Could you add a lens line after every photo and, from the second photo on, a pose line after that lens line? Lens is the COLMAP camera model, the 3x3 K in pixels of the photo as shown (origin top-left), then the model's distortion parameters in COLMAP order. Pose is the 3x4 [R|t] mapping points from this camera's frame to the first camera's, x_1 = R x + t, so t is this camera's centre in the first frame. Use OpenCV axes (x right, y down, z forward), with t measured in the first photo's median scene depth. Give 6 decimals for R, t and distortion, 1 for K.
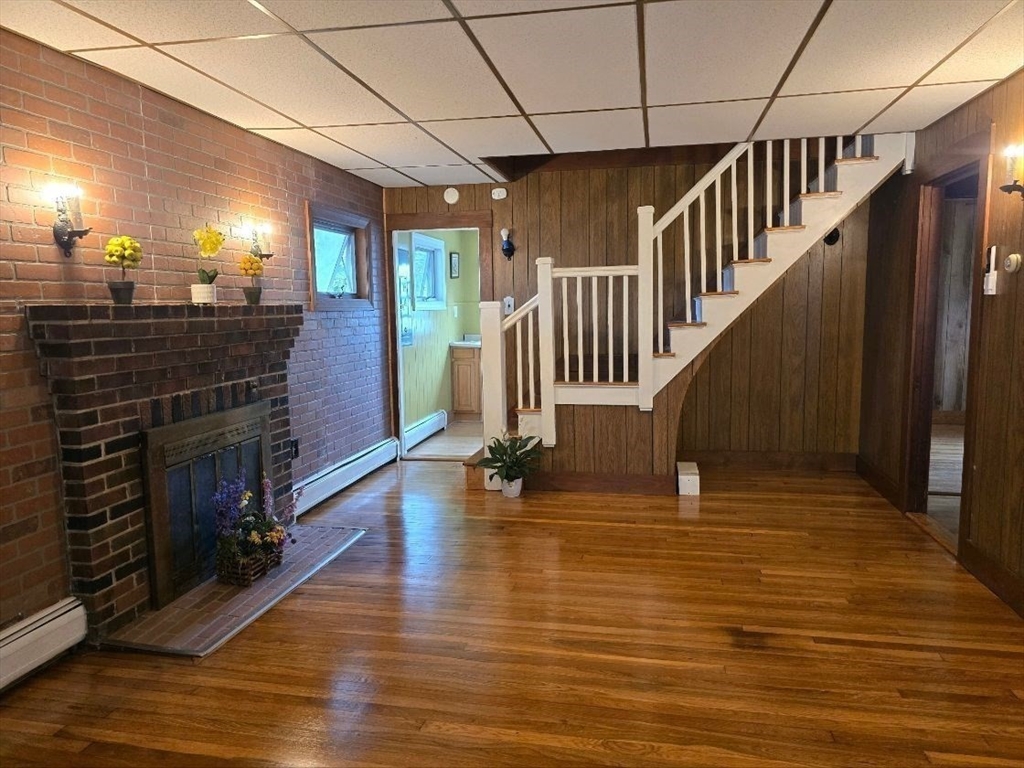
lens RADIAL K [[684.9, 0, 515.3], [0, 684.9, 381.2], [0, 0, 1]] dist [0.077250, -0.084442]
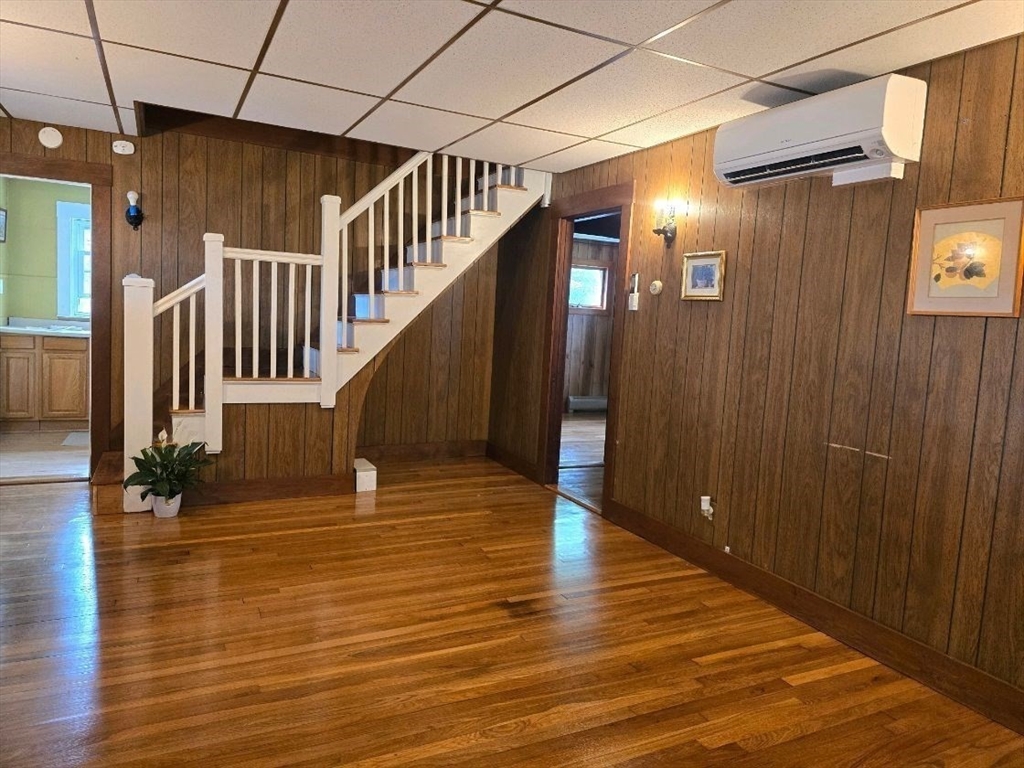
lens RADIAL K [[690.3, 0, 514.0], [0, 690.3, 369.8], [0, 0, 1]] dist [0.062840, -0.059845]
pose [[0.783059, 0.007380, 0.621904, -0.217105], [0.002982, 0.999874, -0.015620, 0.006160], [-0.621941, 0.014086, 0.782937, 0.082688]]
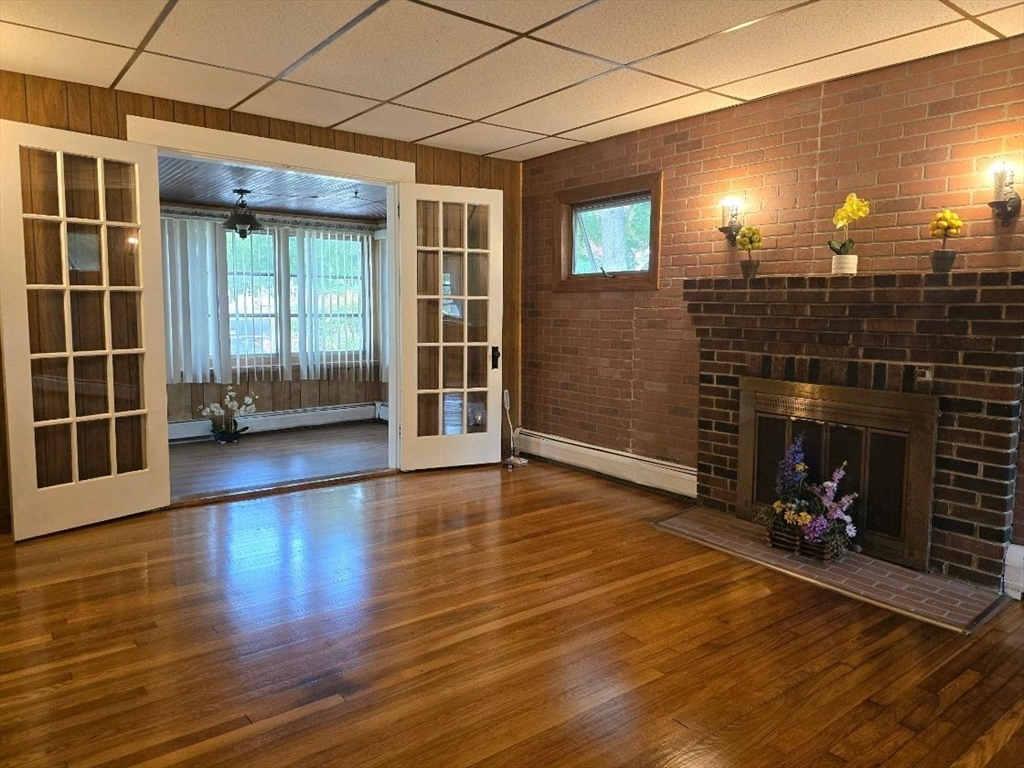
lens RADIAL K [[690.3, 0, 514.0], [0, 690.3, 369.8], [0, 0, 1]] dist [0.062840, -0.059845]
pose [[-0.648133, 0.078468, -0.757474, 0.466590], [-0.088180, 0.980253, 0.176998, -0.084886], [0.756405, 0.181512, -0.628415, 0.965244]]
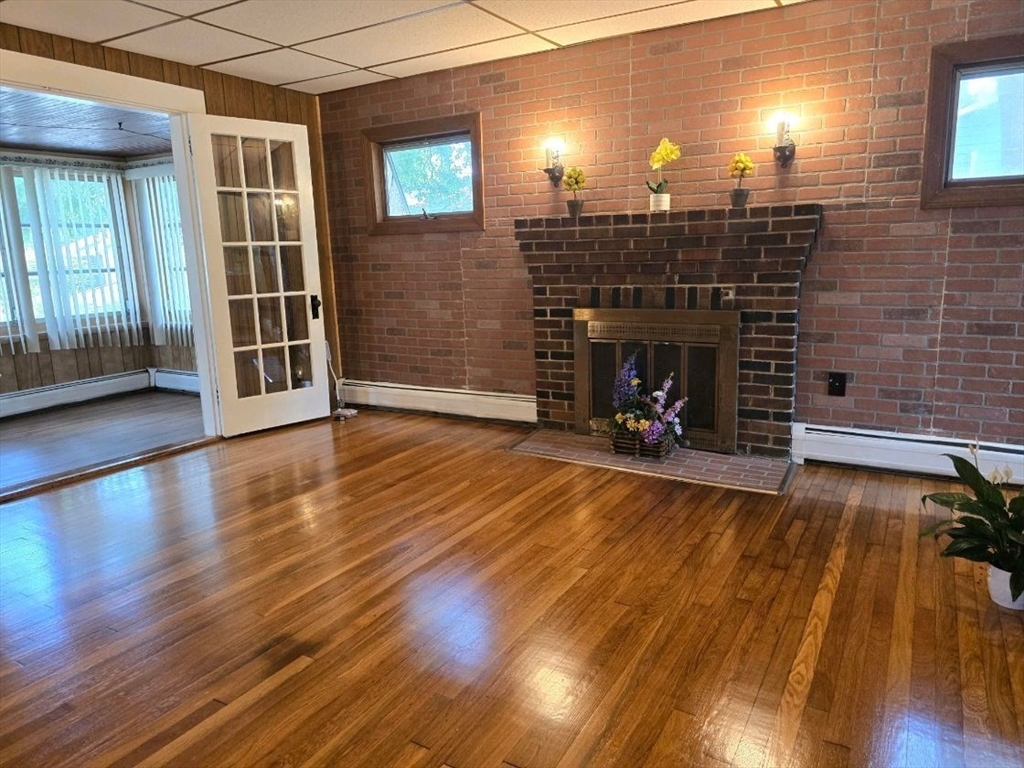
lens RADIAL K [[685.7, 0, 514.5], [0, 685.7, 374.3], [0, 0, 1]] dist [0.085573, -0.095333]
pose [[-0.321803, 0.191376, -0.927264, 0.545129], [-0.076926, 0.970837, 0.227065, -0.068407], [0.943676, 0.144401, -0.297697, 0.857780]]
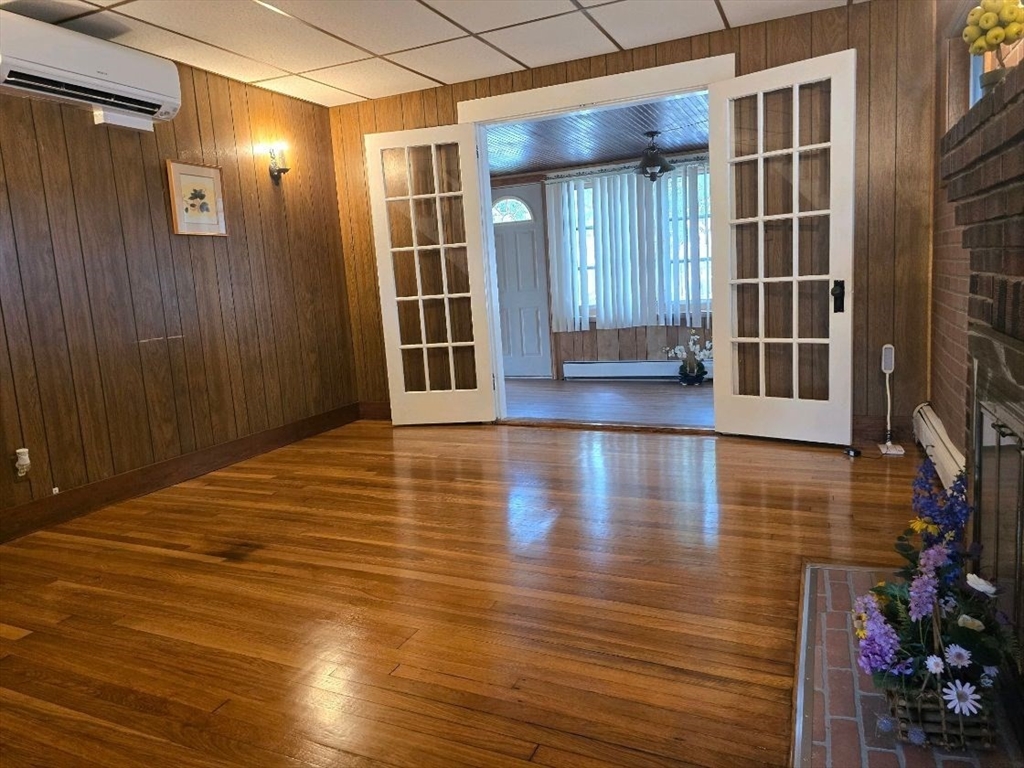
lens RADIAL K [[690.3, 0, 514.0], [0, 690.3, 369.8], [0, 0, 1]] dist [0.062840, -0.059845]
pose [[-0.972693, 0.044746, 0.227740, -0.177557], [0.100354, 0.965858, 0.238845, -0.050467], [-0.209277, 0.255178, -0.943974, 1.089811]]
